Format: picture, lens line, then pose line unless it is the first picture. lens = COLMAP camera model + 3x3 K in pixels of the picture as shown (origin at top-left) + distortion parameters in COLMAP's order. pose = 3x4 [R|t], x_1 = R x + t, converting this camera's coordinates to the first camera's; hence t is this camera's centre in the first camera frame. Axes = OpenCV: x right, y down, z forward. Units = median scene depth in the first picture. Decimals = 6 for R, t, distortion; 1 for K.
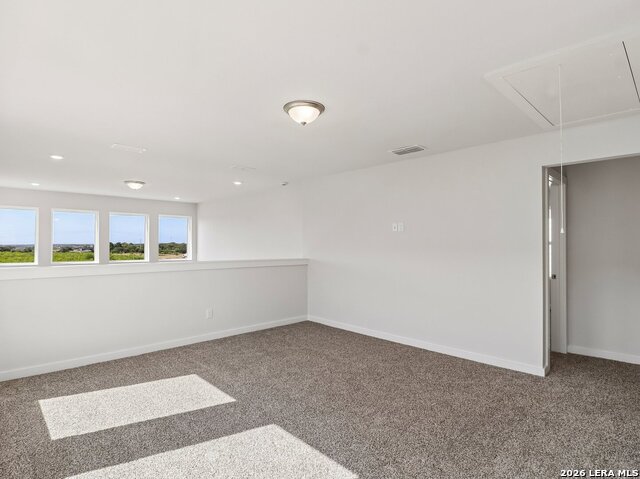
lens RADIAL K [[346.7, 0, 311.8], [0, 346.7, 237.6], [0, 0, 1]] dist [0.000485, -0.000088]
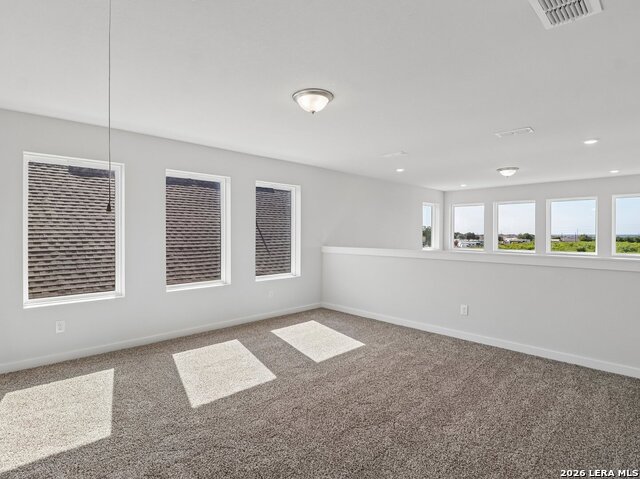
lens RADIAL K [[346.7, 0, 311.8], [0, 346.7, 237.6], [0, 0, 1]] dist [0.000485, -0.000088]
pose [[0.003991, 0.014413, -0.999888, 0.673921], [0.015993, 0.999767, 0.014475, 0.010963], [0.999864, -0.016049, 0.003760, 0.672402]]
